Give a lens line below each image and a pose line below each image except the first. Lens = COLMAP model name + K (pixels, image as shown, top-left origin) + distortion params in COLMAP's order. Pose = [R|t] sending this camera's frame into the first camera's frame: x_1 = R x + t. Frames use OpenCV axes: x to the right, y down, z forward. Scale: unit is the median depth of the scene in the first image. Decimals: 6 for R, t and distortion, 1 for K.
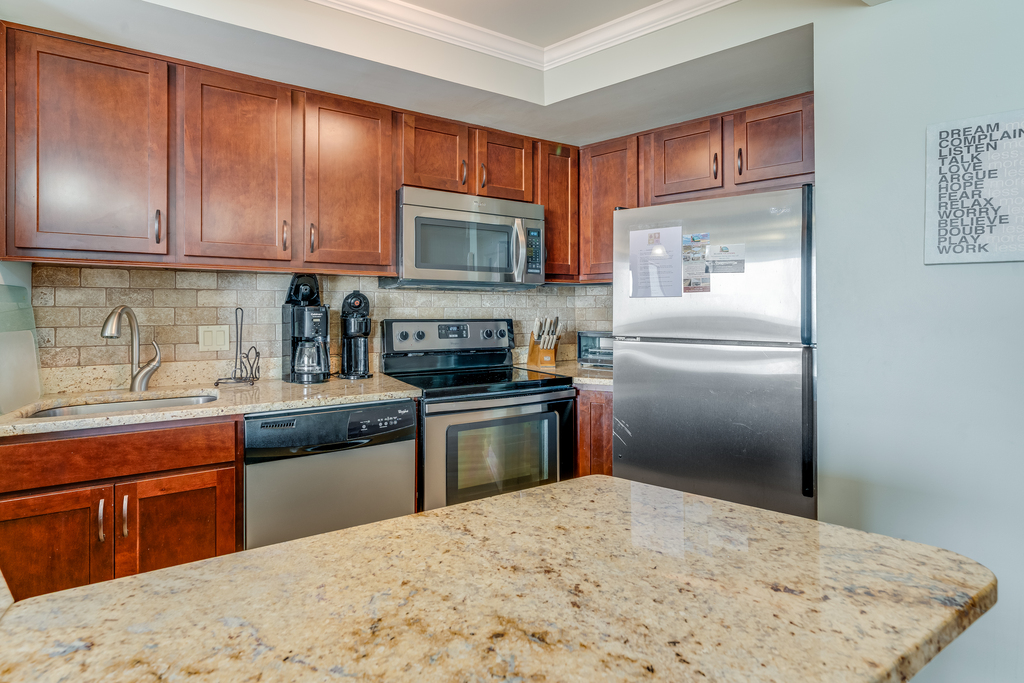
lens RADIAL K [[472.6, 0, 497.8], [0, 472.6, 308.2], [0, 0, 1]] dist [-0.000425, -0.000111]
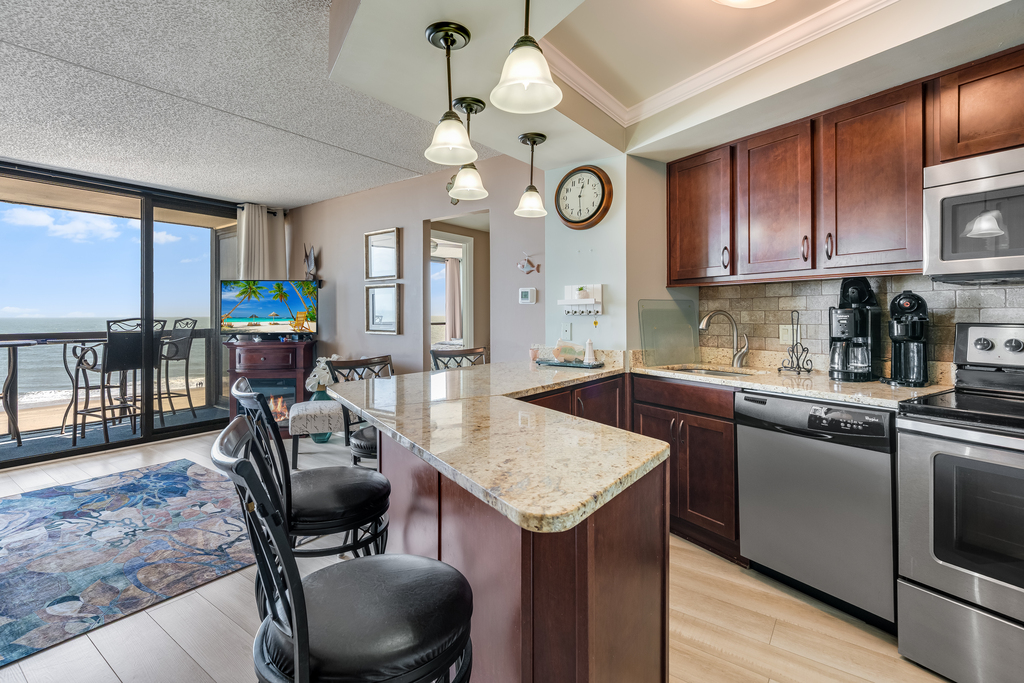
lens RADIAL K [[475.5, 0, 514.8], [0, 475.5, 318.0], [0, 0, 1]] dist [0.001829, -0.000512]
pose [[0.030251, 0.007474, -0.999514, 0.673784], [0.009051, 0.999929, 0.007751, 0.001935], [0.999501, -0.009281, 0.030181, 0.238581]]
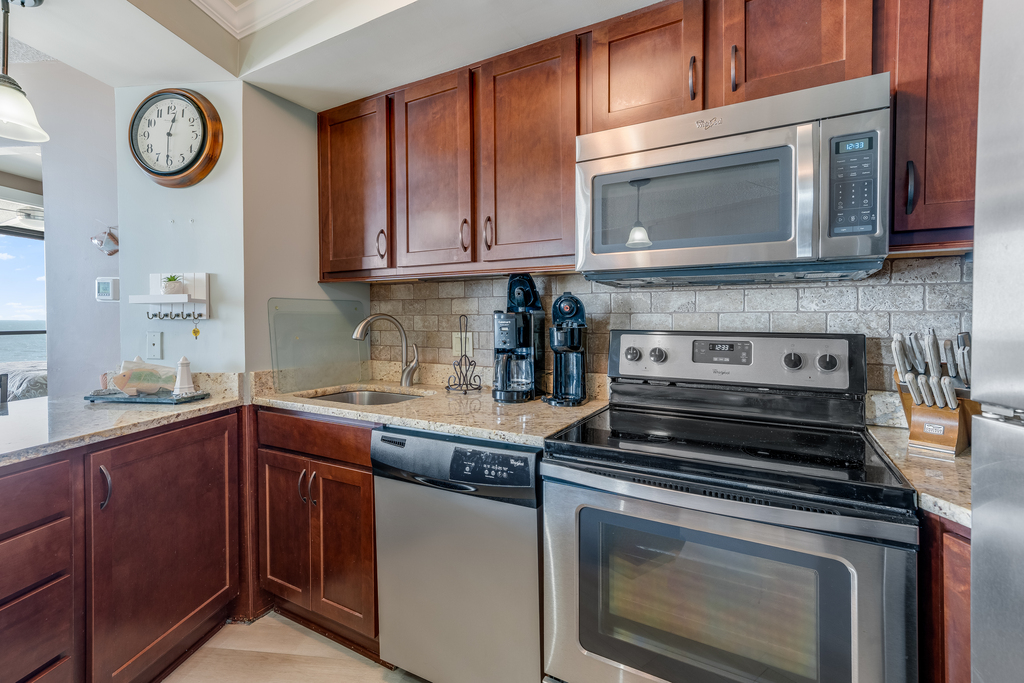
lens RADIAL K [[468.7, 0, 515.2], [0, 468.7, 323.3], [0, 0, 1]] dist [0.001665, 0.000097]
pose [[0.512611, 0.008335, -0.858581, 0.358503], [0.004652, 0.999911, 0.012484, 0.004647], [0.858609, -0.010393, 0.512526, 0.596791]]
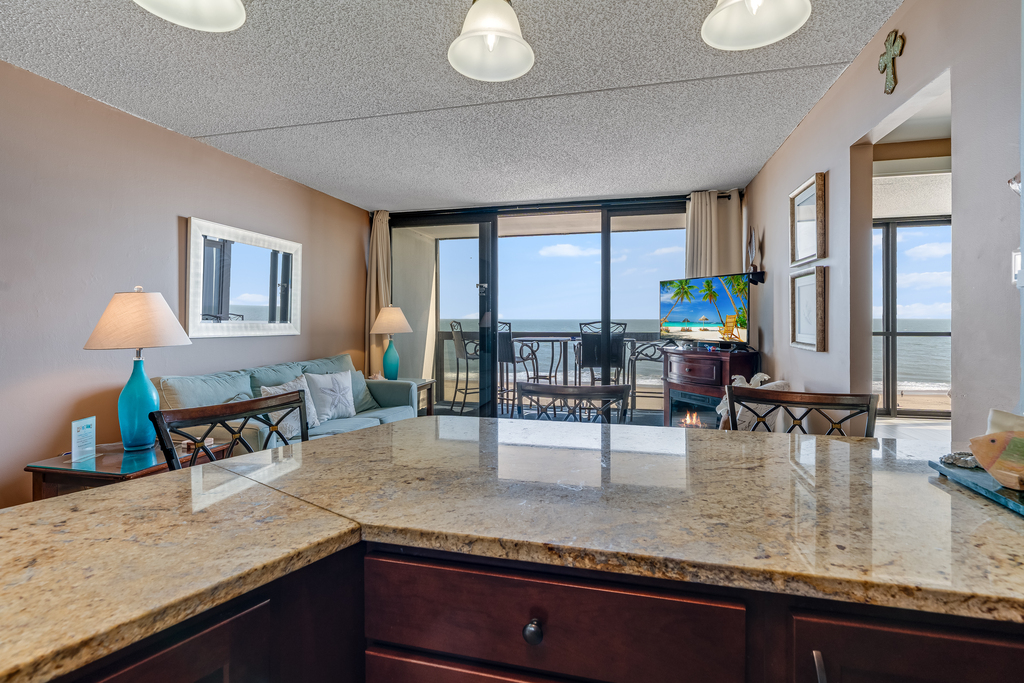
lens RADIAL K [[484.3, 0, 512.0], [0, 484.3, 320.1], [0, 0, 1]] dist [-0.000355, -0.000256]
pose [[-0.909877, 0.001499, -0.414874, -0.208501], [0.002580, 0.999995, -0.002047, 0.001837], [0.414869, -0.002933, -0.909876, 0.631946]]
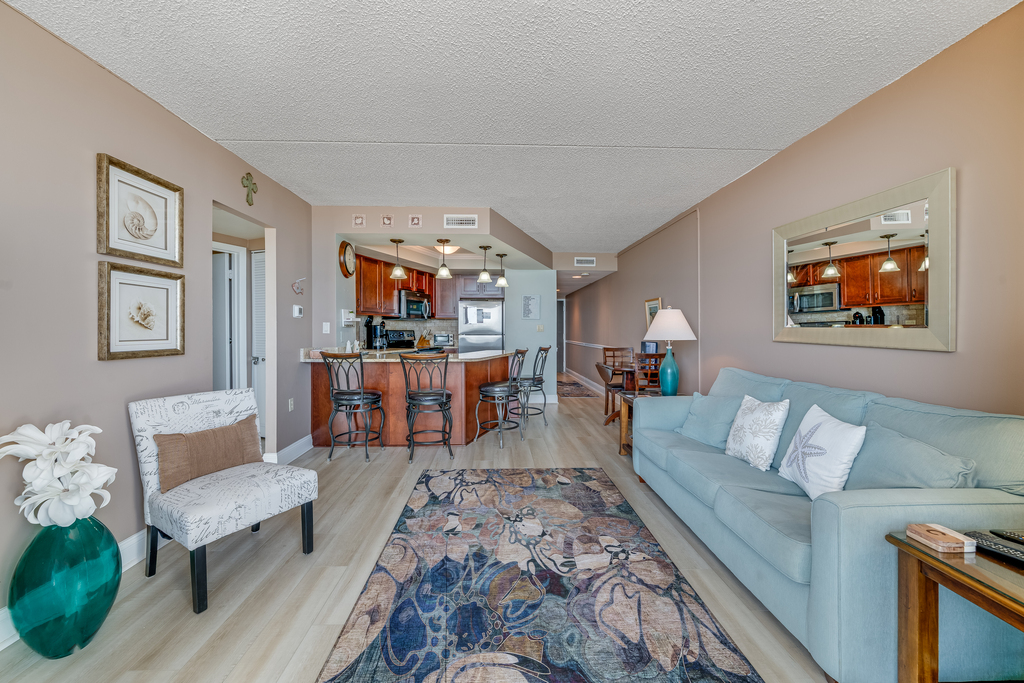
lens RADIAL K [[403.9, 0, 513.5], [0, 403.9, 325.1], [0, 0, 1]] dist [0.002058, 0.000155]
pose [[0.762924, 0.005502, 0.646465, -1.577864], [-0.002077, 0.999979, -0.006059, 0.006382], [-0.646485, 0.003280, 0.762919, -1.812200]]
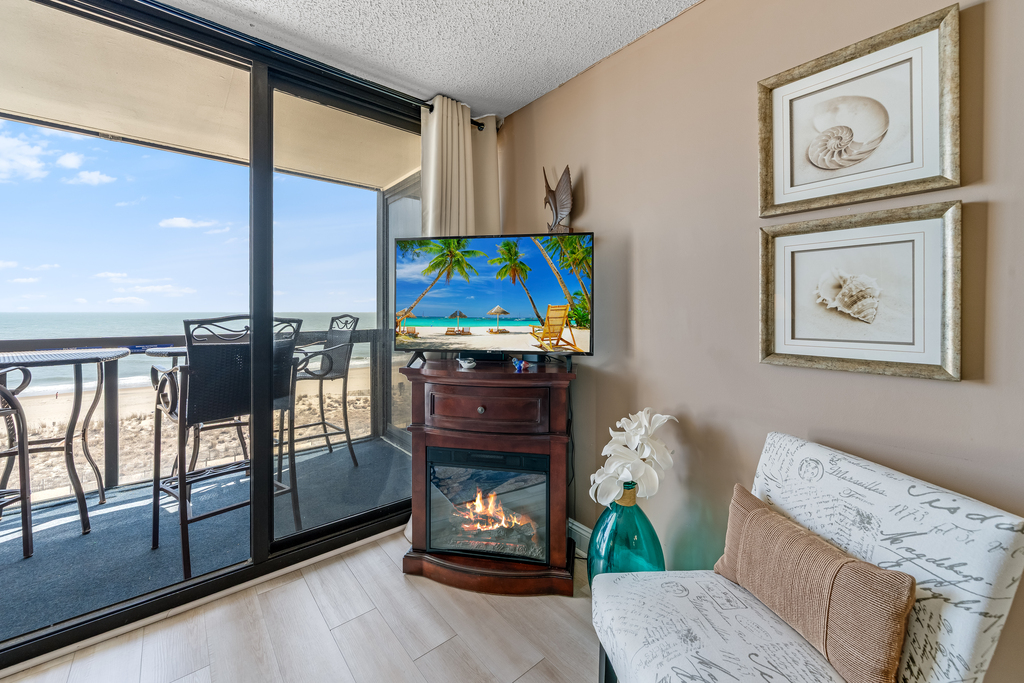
lens RADIAL K [[395.8, 0, 511.3], [0, 395.8, 316.8], [0, 0, 1]] dist [-0.015213, 0.000209]
pose [[-0.204616, 0.008973, -0.978801, -0.928309], [0.003954, 0.999957, 0.008341, -0.001920], [0.978834, -0.002163, -0.204643, -0.720559]]
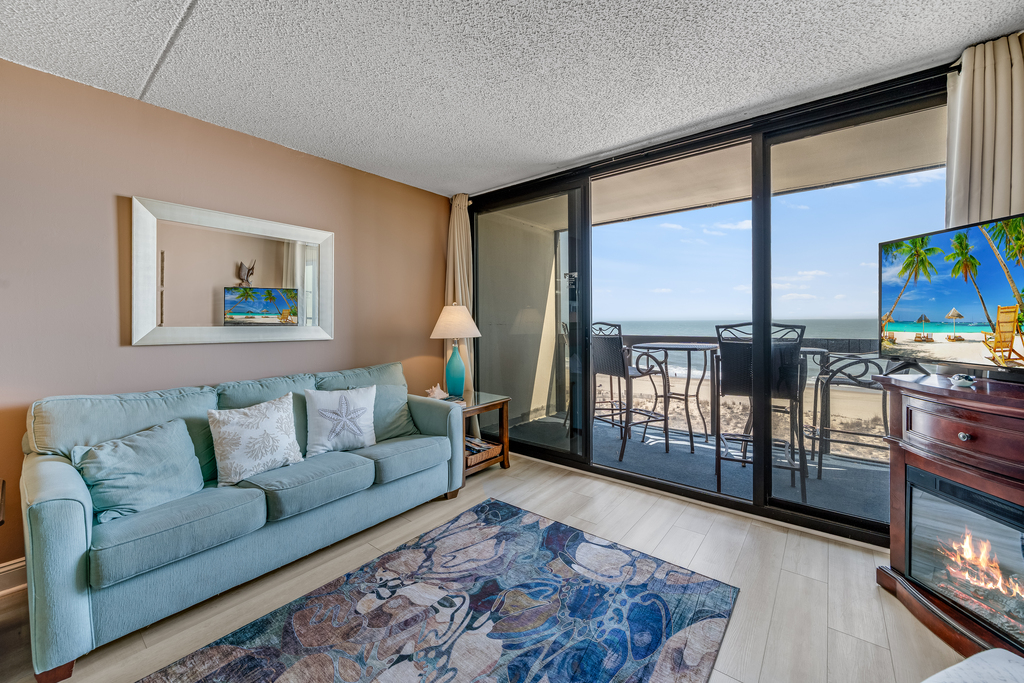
lens RADIAL K [[403.9, 0, 513.5], [0, 403.9, 325.1], [0, 0, 1]] dist [0.002058, 0.000155]
pose [[-0.999950, 0.007439, 0.006682, -0.944070], [0.007466, 0.999964, 0.004030, 0.002280], [-0.006652, 0.004080, -0.999970, -0.204418]]
